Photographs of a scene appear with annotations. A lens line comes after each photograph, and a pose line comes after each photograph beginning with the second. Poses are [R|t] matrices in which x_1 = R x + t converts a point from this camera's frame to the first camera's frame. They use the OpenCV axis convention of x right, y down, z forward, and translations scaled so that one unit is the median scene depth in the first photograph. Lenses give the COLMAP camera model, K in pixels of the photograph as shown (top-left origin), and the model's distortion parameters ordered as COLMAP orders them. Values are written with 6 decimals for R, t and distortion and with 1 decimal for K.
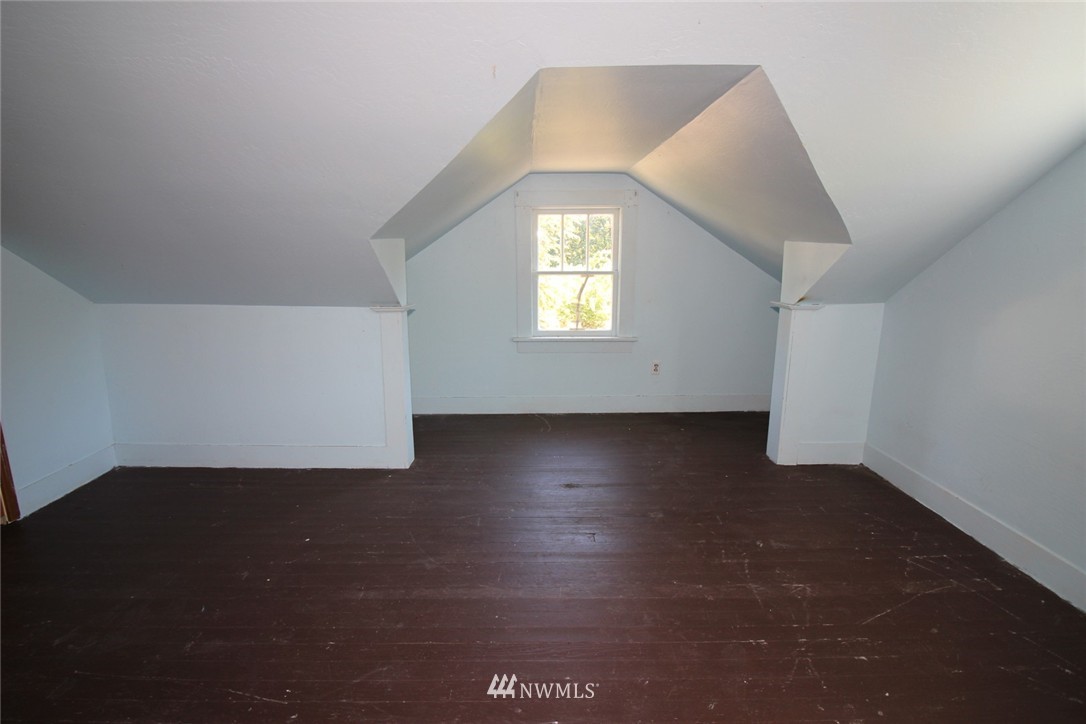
lens RADIAL K [[555.0, 0, 543.7], [0, 555.0, 365.4], [0, 0, 1]] dist [-0.007441, -0.003474]
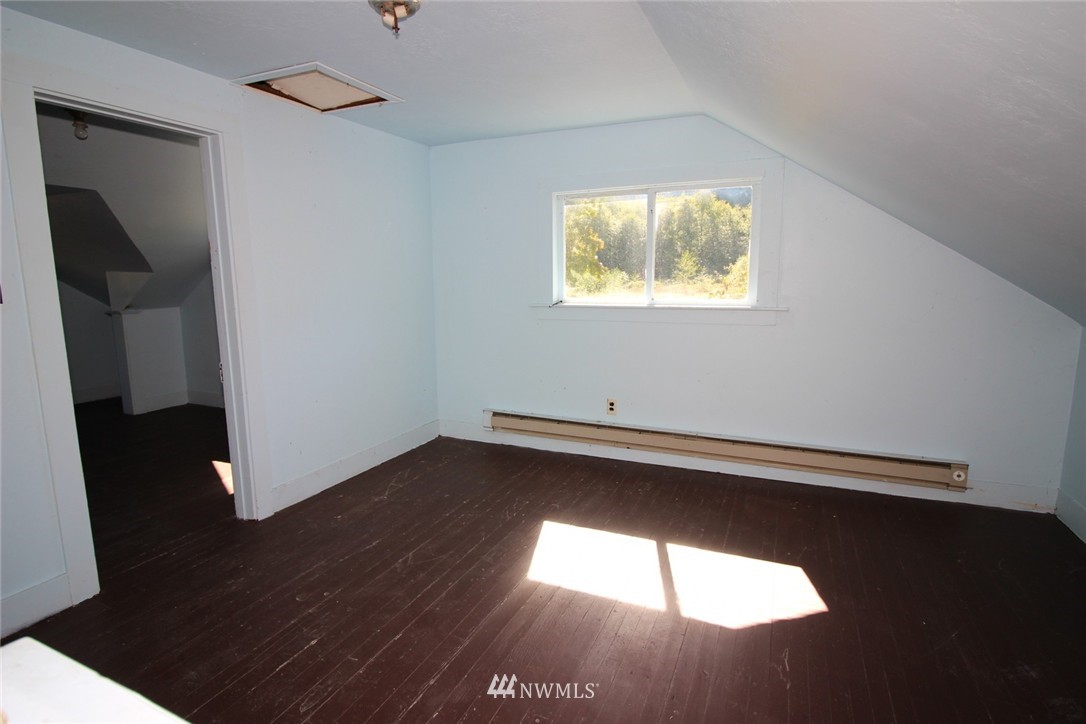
lens RADIAL K [[555.0, 0, 541.7], [0, 555.0, 363.8], [0, 0, 1]] dist [-0.007441, -0.003474]
pose [[0.417357, -0.150077, 0.896265, -0.517695], [0.198139, 0.977568, 0.071425, 0.174260], [-0.886879, 0.147775, 0.437731, -0.784268]]
